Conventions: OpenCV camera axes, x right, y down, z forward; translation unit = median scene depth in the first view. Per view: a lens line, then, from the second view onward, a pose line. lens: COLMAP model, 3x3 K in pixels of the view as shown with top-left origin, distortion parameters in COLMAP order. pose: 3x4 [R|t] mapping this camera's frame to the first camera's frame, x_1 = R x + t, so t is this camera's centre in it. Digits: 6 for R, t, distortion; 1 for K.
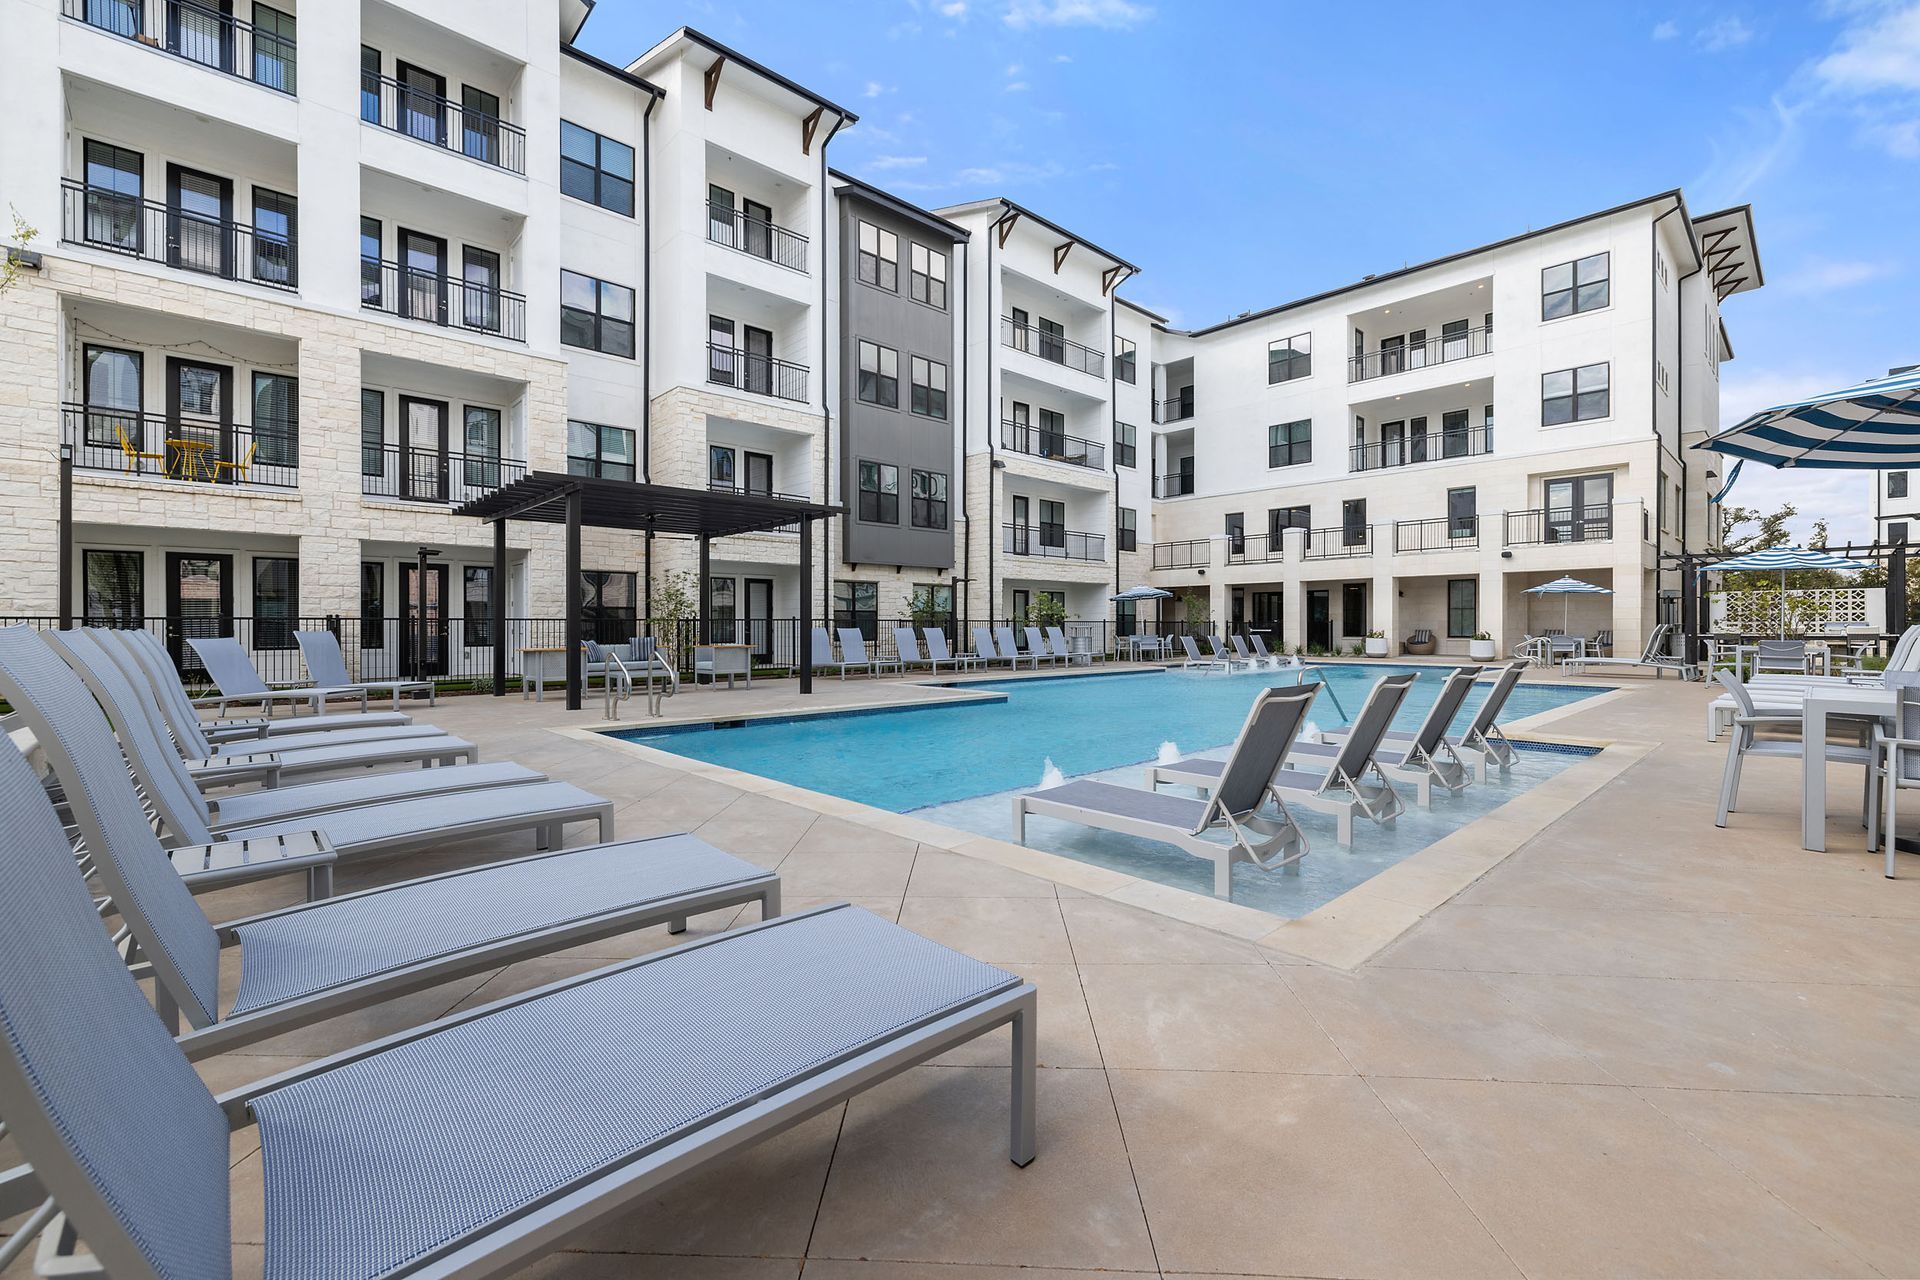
lens RADIAL K [[802.7, 0, 955.2], [0, 802.7, 633.1], [0, 0, 1]] dist [0.006923, -0.000042]
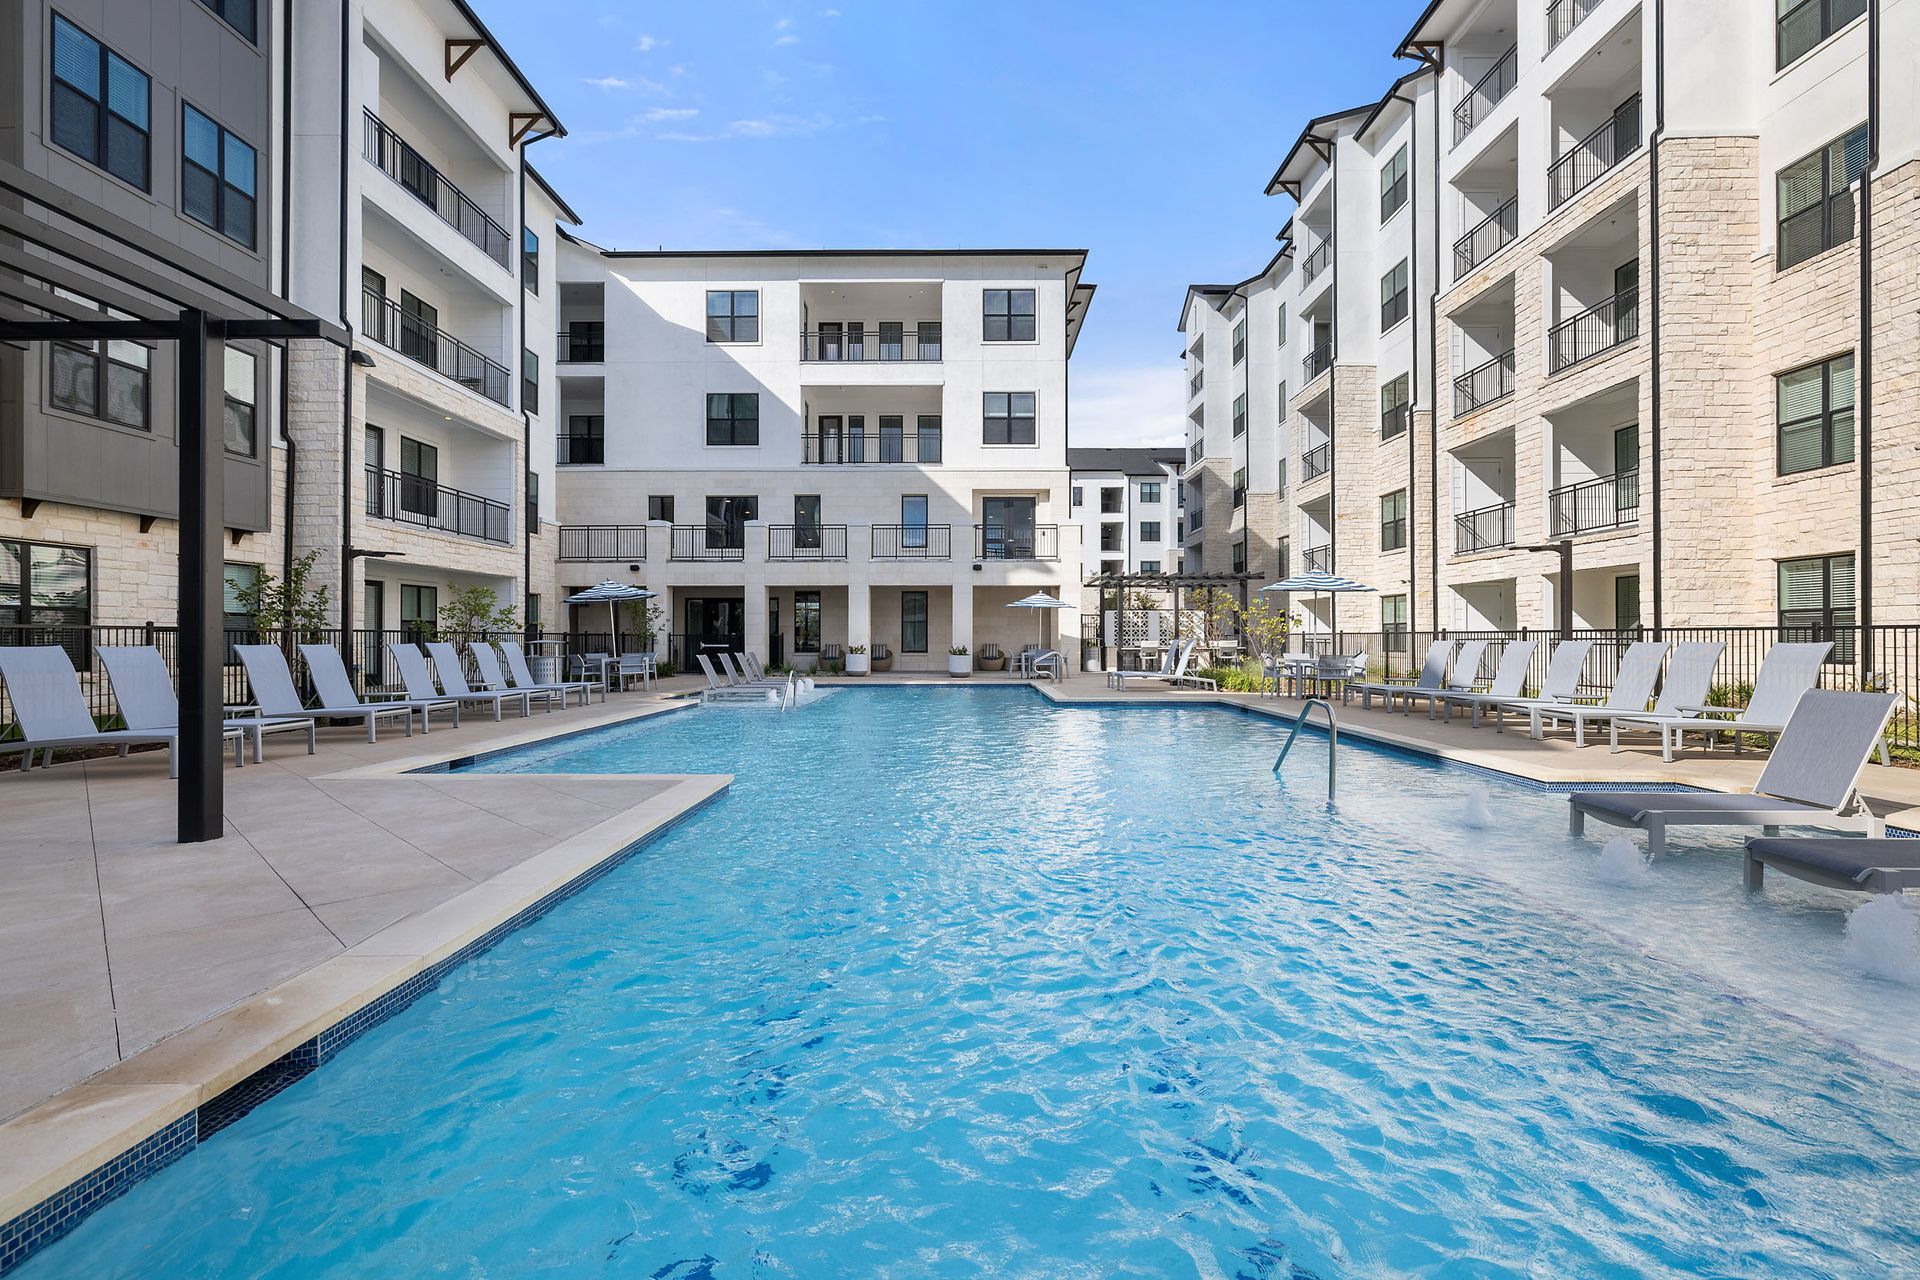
lens RADIAL K [[897.8, 0, 960.0], [0, 897.8, 640.0], [0, 0, 1]] dist [-0.002240, -0.000128]
pose [[0.686884, -0.000394, 0.726767, -0.102787], [0.004935, 0.999979, -0.004122, -0.003908], [-0.726750, 0.006418, 0.686872, 0.215371]]
